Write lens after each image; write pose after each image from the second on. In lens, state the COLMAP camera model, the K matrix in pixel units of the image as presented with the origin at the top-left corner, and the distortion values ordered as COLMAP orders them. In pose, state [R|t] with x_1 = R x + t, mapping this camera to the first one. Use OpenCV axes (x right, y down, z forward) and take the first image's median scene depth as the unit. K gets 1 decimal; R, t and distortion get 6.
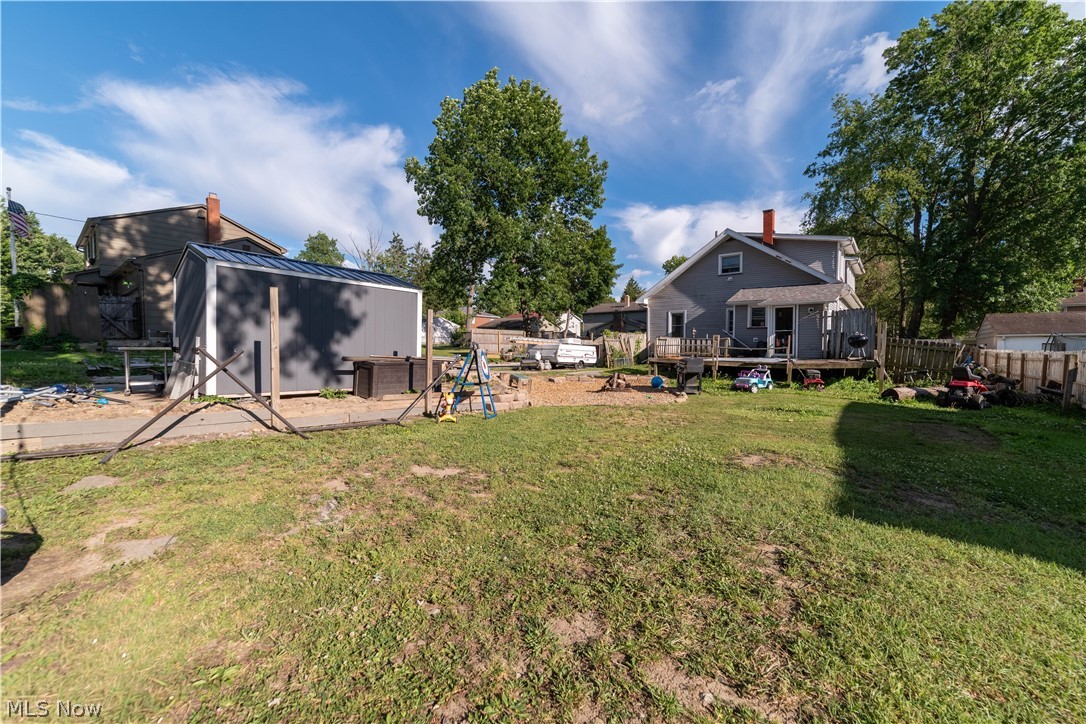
lens RADIAL K [[429.1, 0, 545.8], [0, 429.1, 365.8], [0, 0, 1]] dist [-0.003394, 0.000319]
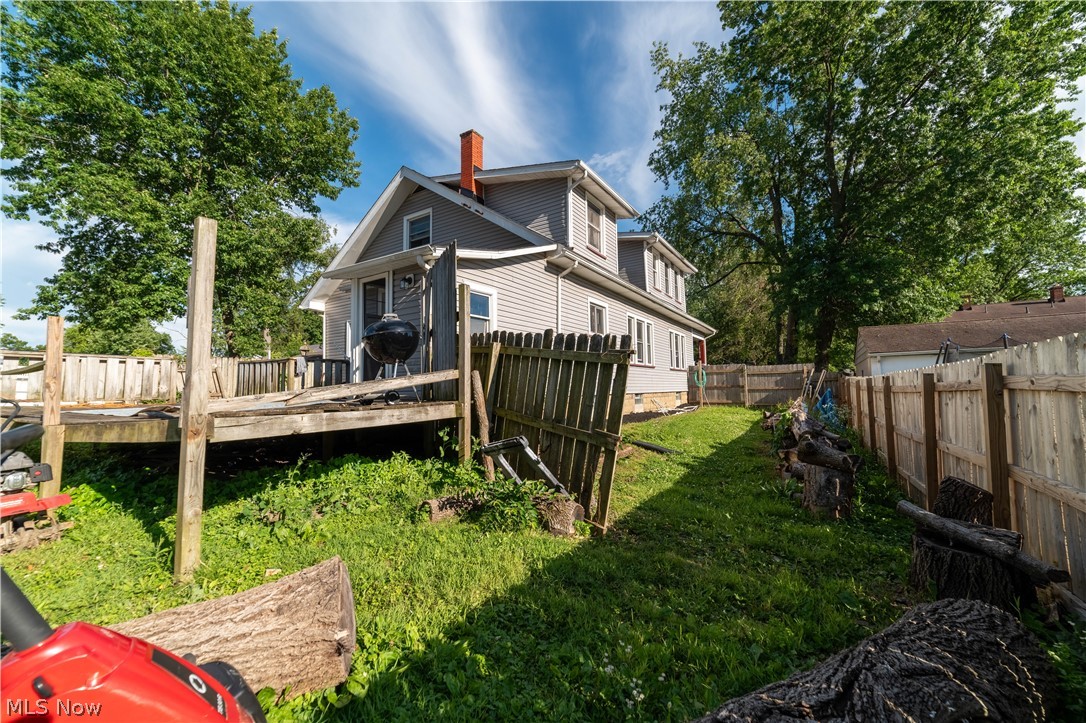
lens RADIAL K [[441.1, 0, 547.1], [0, 441.1, 364.5], [0, 0, 1]] dist [-0.019345, 0.020030]
pose [[0.991734, -0.014274, 0.127511, 0.523884], [0.027303, 0.994510, -0.101022, -0.003959], [-0.125369, 0.103668, 0.986679, 0.439306]]
